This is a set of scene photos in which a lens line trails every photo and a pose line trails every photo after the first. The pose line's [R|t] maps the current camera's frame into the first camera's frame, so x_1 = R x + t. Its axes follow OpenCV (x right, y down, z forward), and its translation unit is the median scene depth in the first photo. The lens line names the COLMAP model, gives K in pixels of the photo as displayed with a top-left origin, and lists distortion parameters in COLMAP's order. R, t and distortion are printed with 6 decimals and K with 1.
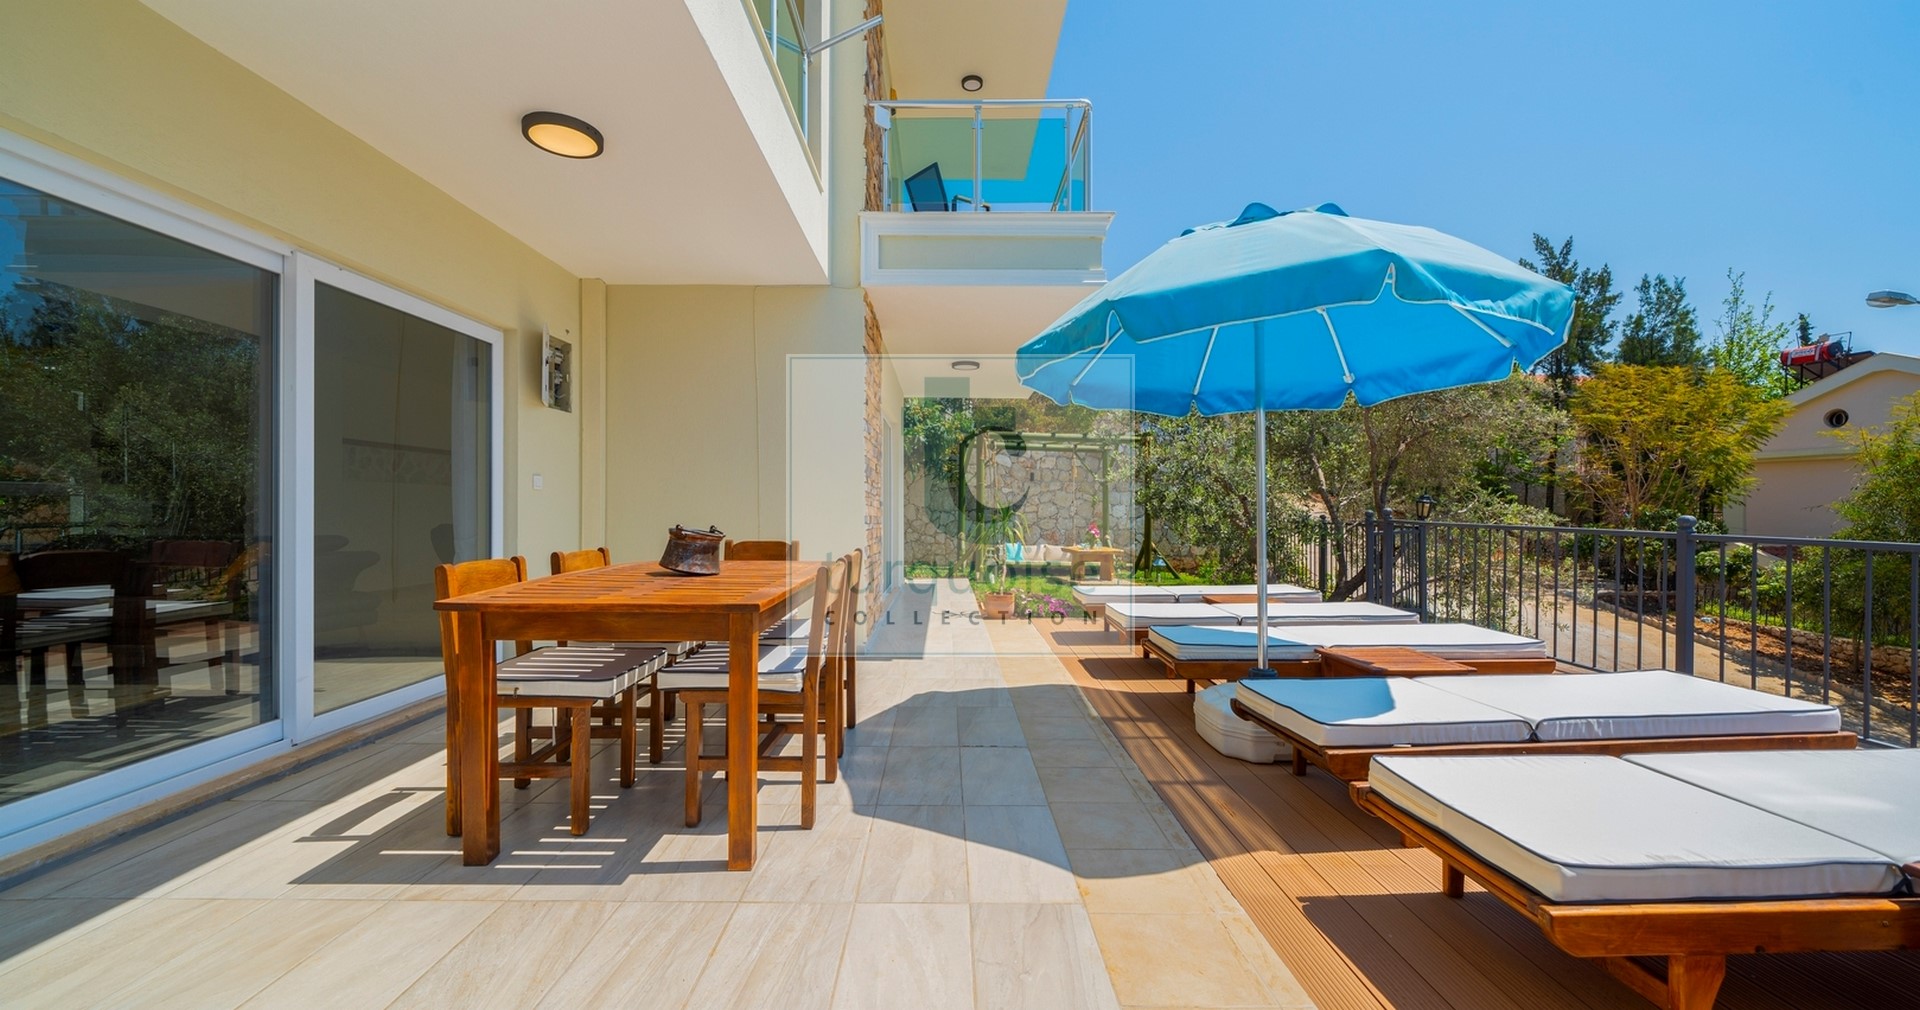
lens RADIAL K [[688.3, 0, 960.0], [0, 688.3, 505.0], [0, 0, 1]] dist [0.000161, -0.000078]
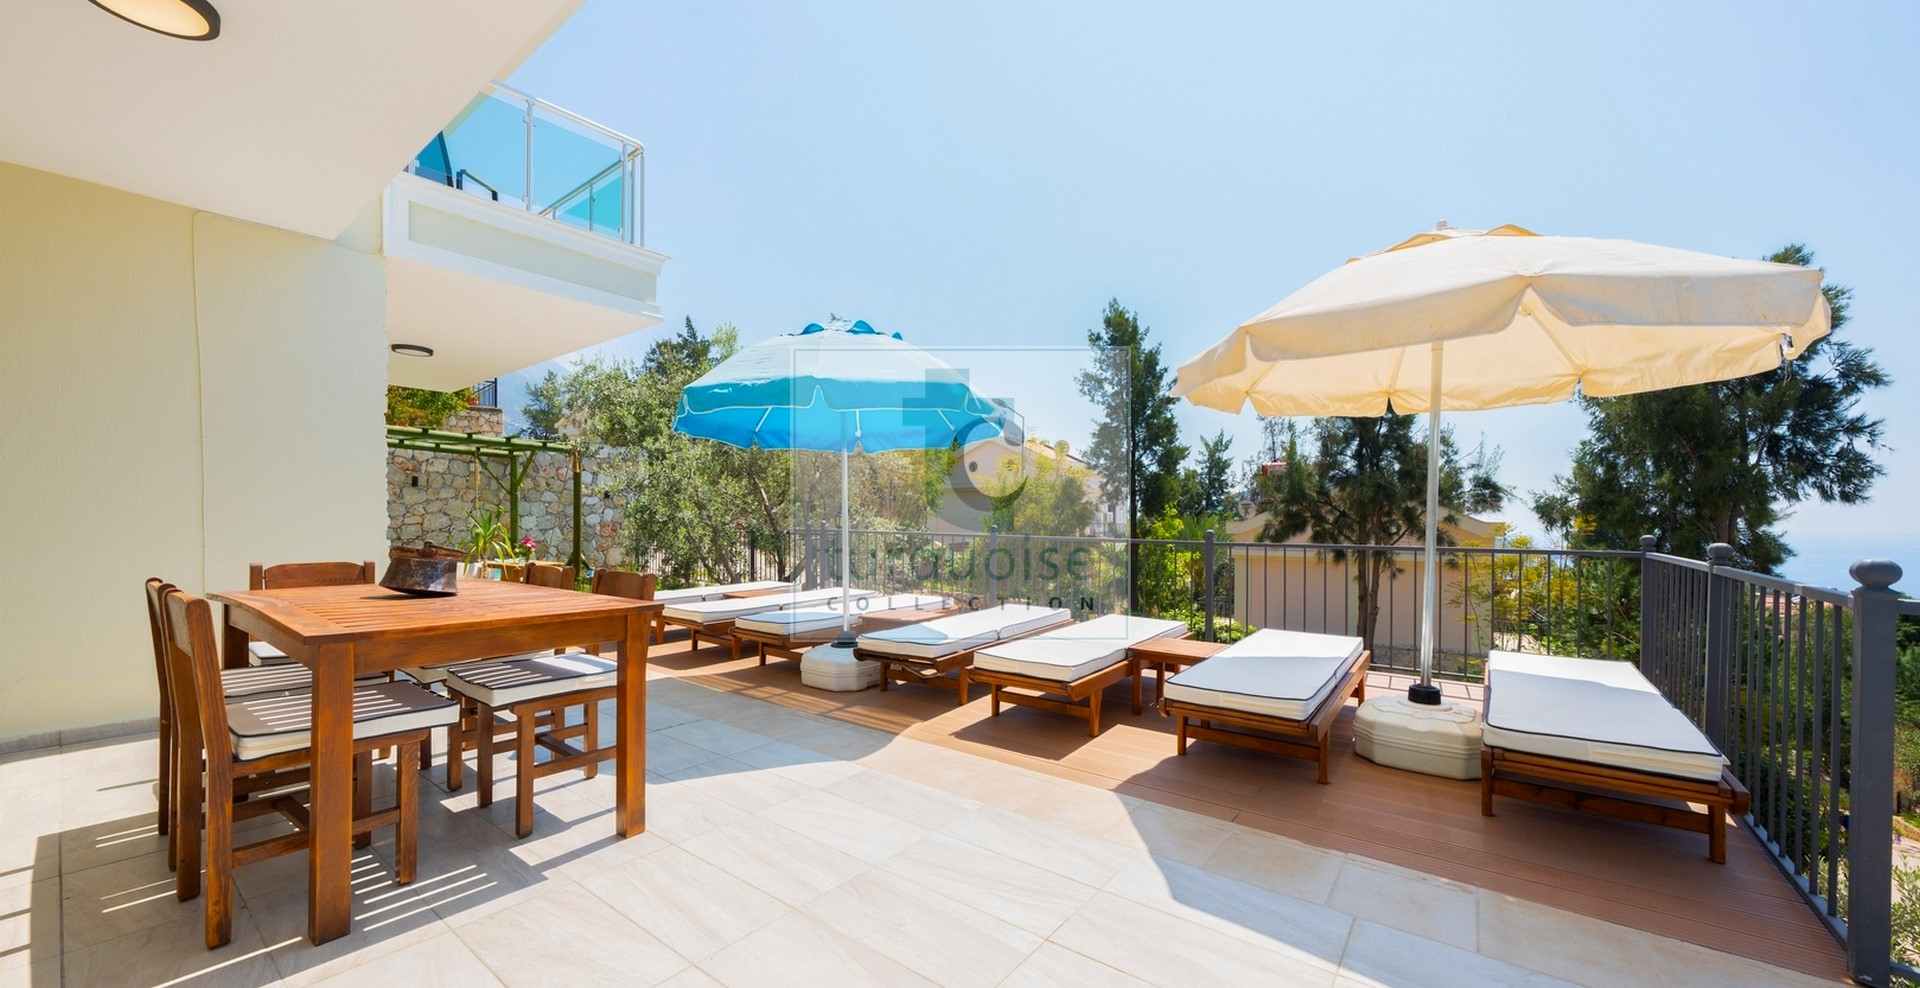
lens RADIAL K [[687.8, 0, 942.4], [0, 687.8, 514.1], [0, 0, 1]] dist [-0.000657, -0.000052]
pose [[0.635038, 0.004368, 0.772468, -0.626652], [-0.004153, 0.999989, -0.002241, -0.011207], [-0.772469, -0.001786, 0.635049, -0.103223]]
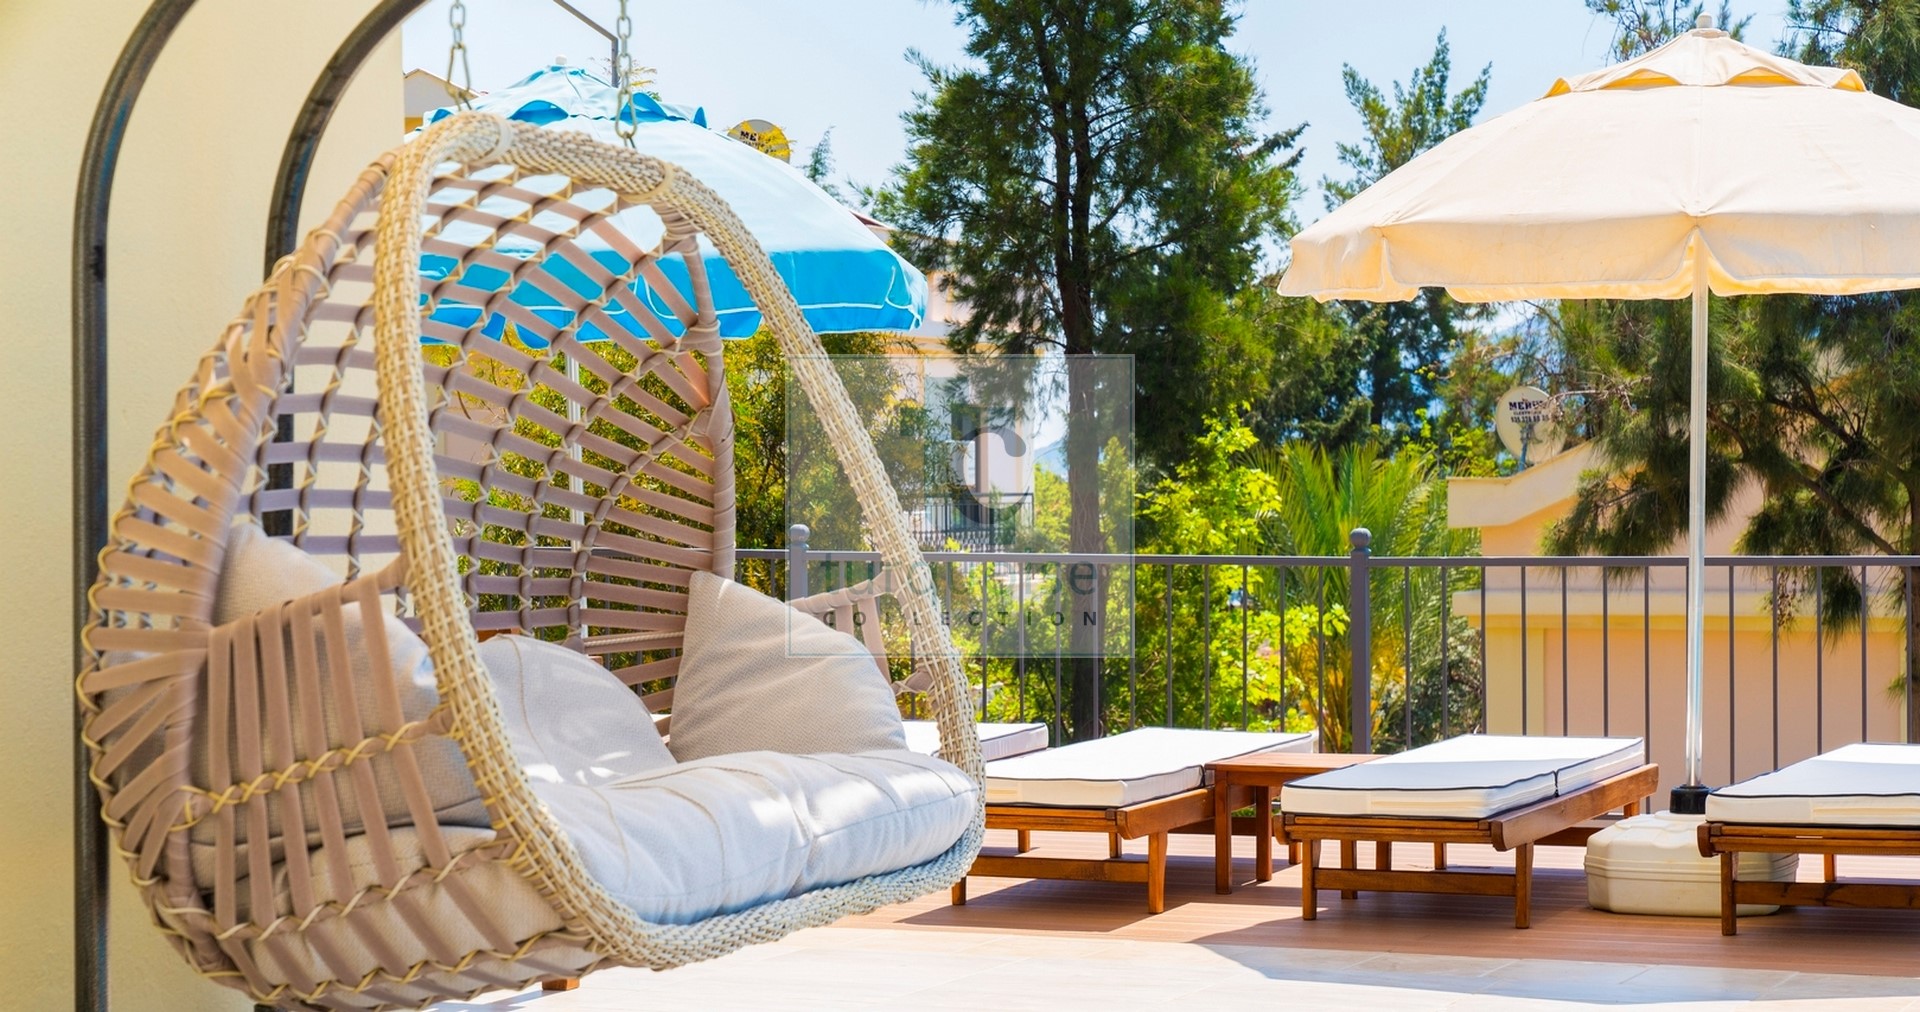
lens RADIAL K [[3771.6, 0, 960.0], [0, 3771.6, 506.0], [0, 0, 1]] dist [-0.021080, -0.039753]
pose [[0.419369, -0.019071, 0.907615, -2.879509], [0.009654, 0.999816, 0.016547, -0.076623], [-0.907764, 0.001823, 0.419476, -0.889693]]
